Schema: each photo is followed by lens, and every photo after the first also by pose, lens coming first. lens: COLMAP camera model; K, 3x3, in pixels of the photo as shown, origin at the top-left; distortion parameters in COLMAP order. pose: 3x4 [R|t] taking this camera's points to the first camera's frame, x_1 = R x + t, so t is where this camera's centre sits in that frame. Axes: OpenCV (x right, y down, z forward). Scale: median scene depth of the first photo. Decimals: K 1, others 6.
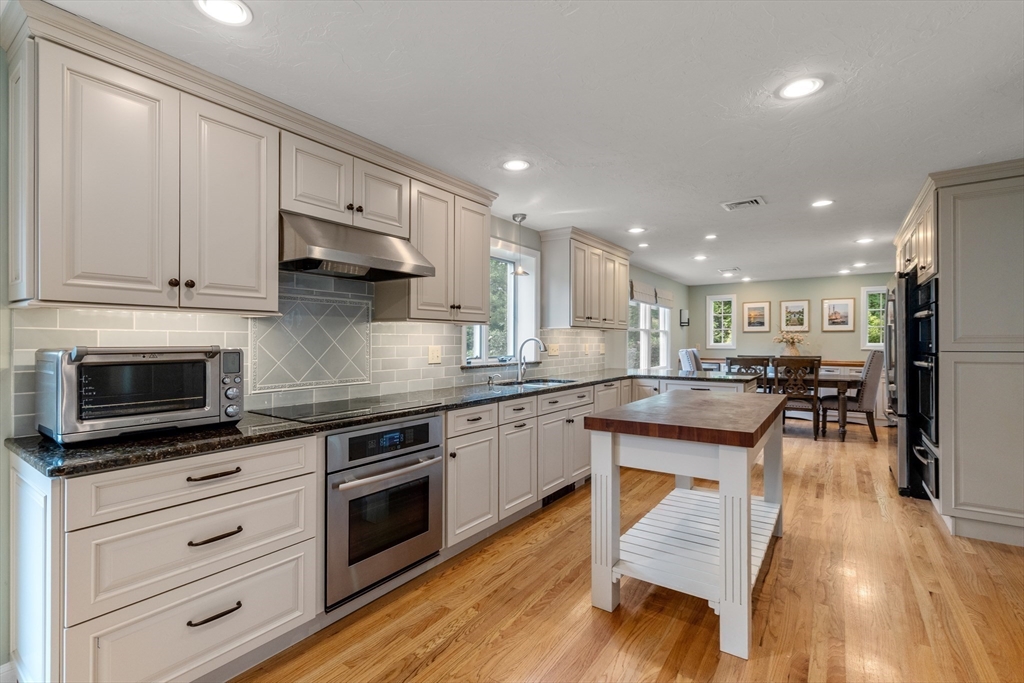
lens RADIAL K [[468.6, 0, 510.7], [0, 468.6, 341.1], [0, 0, 1]] dist [-0.004170, 0.002268]
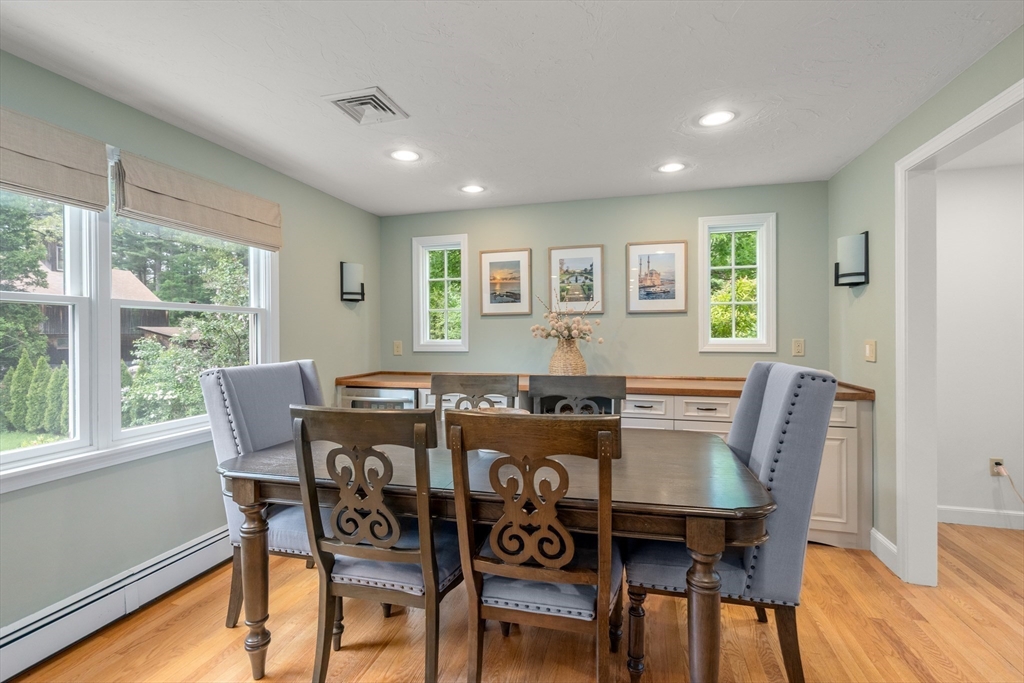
lens RADIAL K [[468.6, 0, 513.2], [0, 468.6, 336.8], [0, 0, 1]] dist [-0.004170, 0.002268]
pose [[0.939664, -0.010111, 0.341948, 0.393853], [0.007201, 0.999926, 0.009778, -0.002635], [-0.342022, -0.006725, 0.939668, 0.592575]]
